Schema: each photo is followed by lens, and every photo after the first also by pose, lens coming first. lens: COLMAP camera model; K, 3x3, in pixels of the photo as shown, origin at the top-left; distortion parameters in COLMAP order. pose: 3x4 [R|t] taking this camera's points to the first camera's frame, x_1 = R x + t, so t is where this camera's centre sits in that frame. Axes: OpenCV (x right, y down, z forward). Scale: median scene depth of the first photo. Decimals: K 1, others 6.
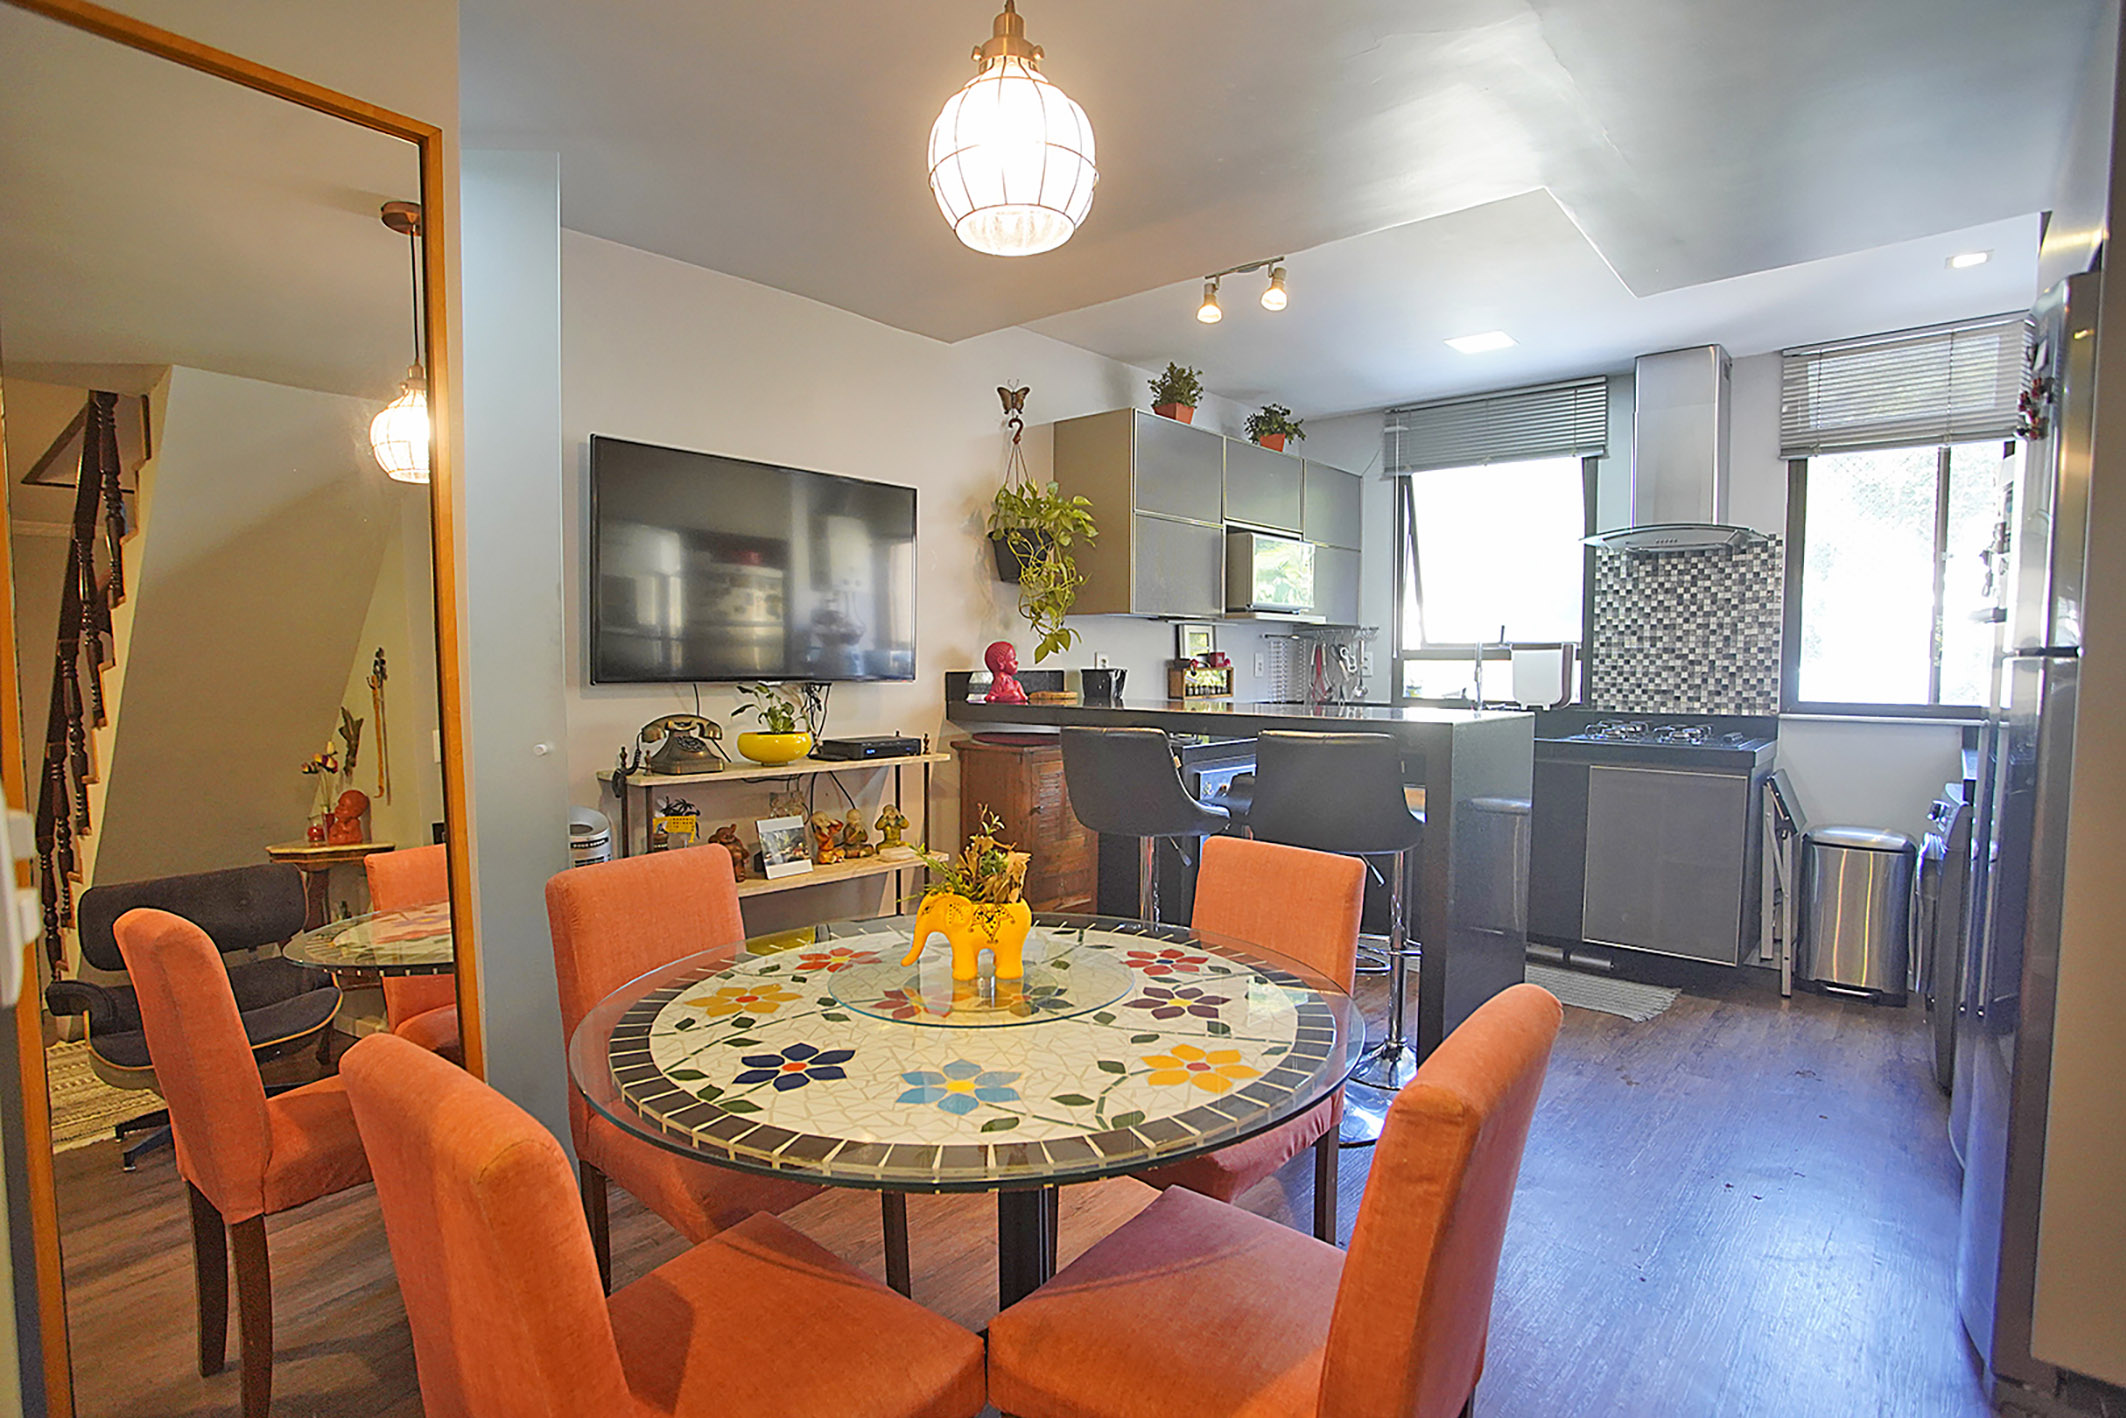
lens RADIAL K [[1024.0, 0, 1070.6], [0, 1024.0, 717.6], [0, 0, 1]] dist [-0.067719, 0.025774]
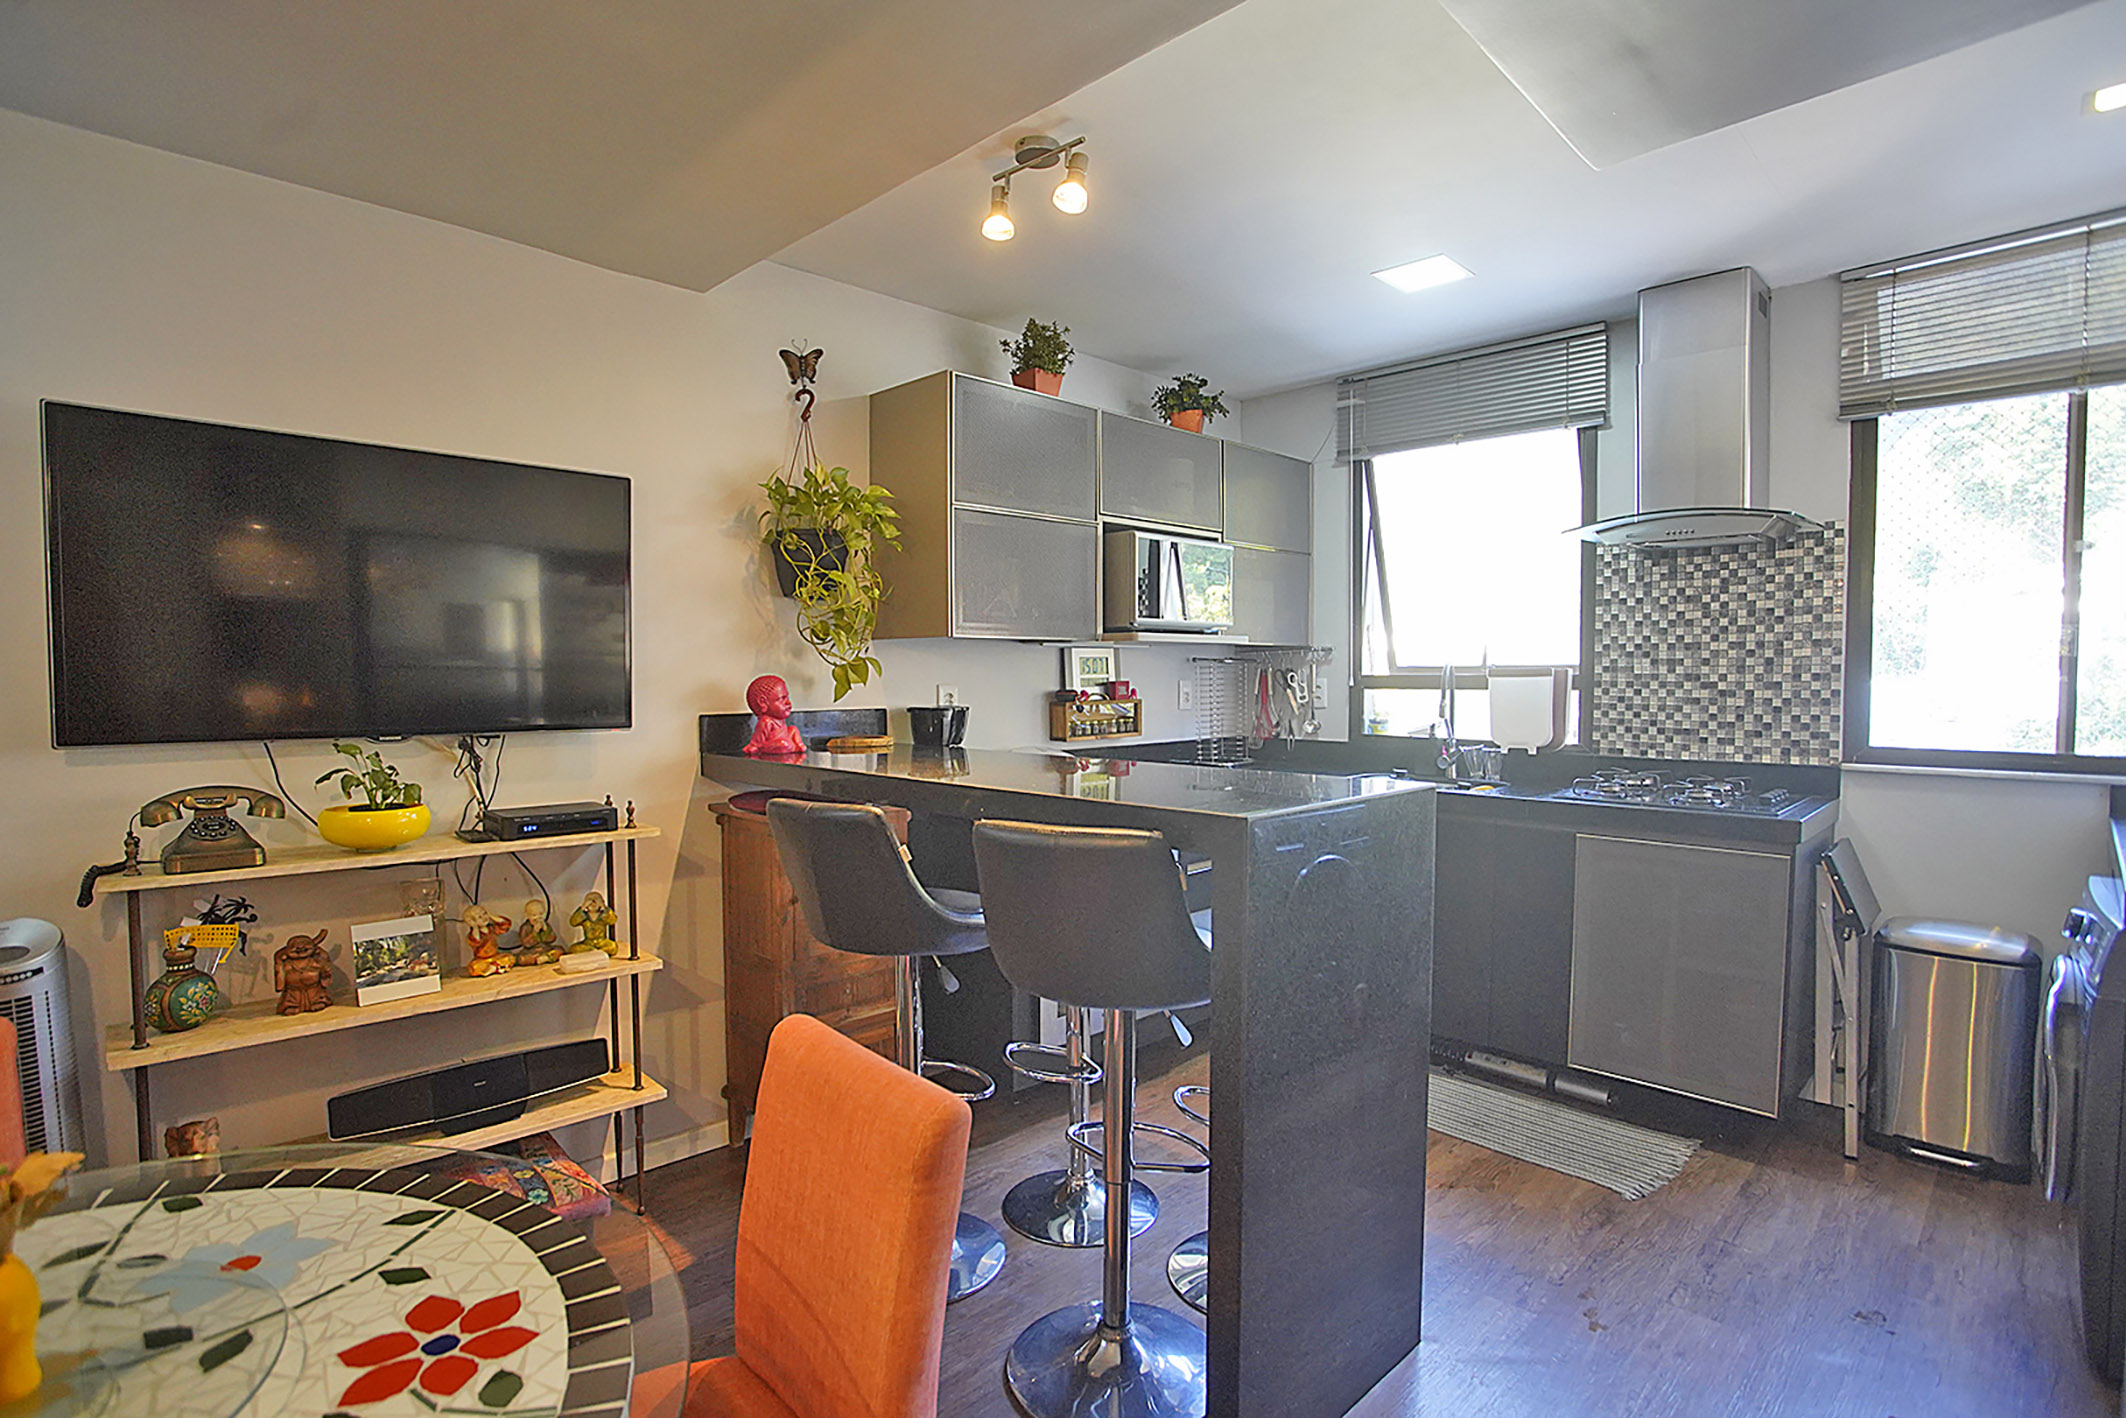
lens RADIAL K [[1024.0, 0, 1070.6], [0, 1024.0, 717.6], [0, 0, 1]] dist [-0.067719, 0.025774]
pose [[0.997781, -0.002350, -0.066539, 0.184781], [0.001444, 0.999906, -0.013661, -0.027903], [0.066564, 0.013534, 0.997690, 0.220804]]
